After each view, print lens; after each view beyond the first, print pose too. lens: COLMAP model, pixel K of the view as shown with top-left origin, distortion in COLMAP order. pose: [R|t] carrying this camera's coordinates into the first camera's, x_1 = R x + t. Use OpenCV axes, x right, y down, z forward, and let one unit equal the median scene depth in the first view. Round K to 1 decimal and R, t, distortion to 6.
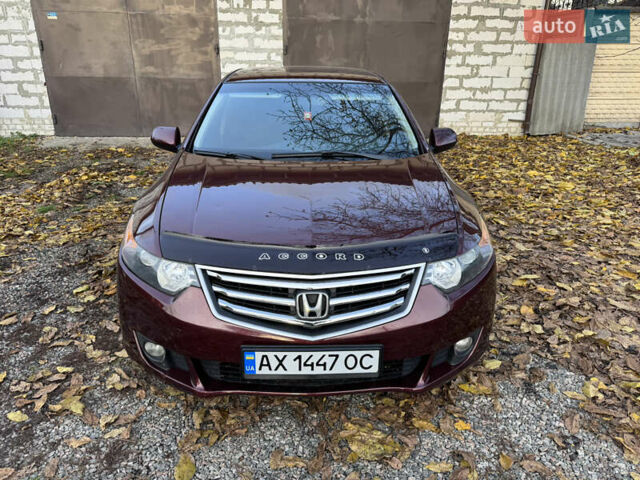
lens RADIAL K [[450.7, 0, 320.8], [0, 450.7, 237.6], [0, 0, 1]] dist [0.021135, -0.026898]
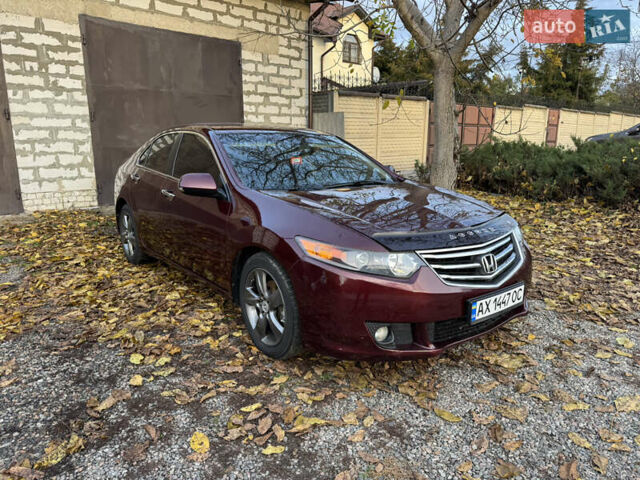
lens RADIAL K [[450.7, 0, 321.4], [0, 450.7, 242.8], [0, 0, 1]] dist [0.021135, -0.026898]
pose [[0.810692, -0.139842, 0.568527, -0.267452], [0.220794, 0.972381, -0.075663, 0.016375], [-0.542244, 0.186867, 0.819178, 0.020846]]
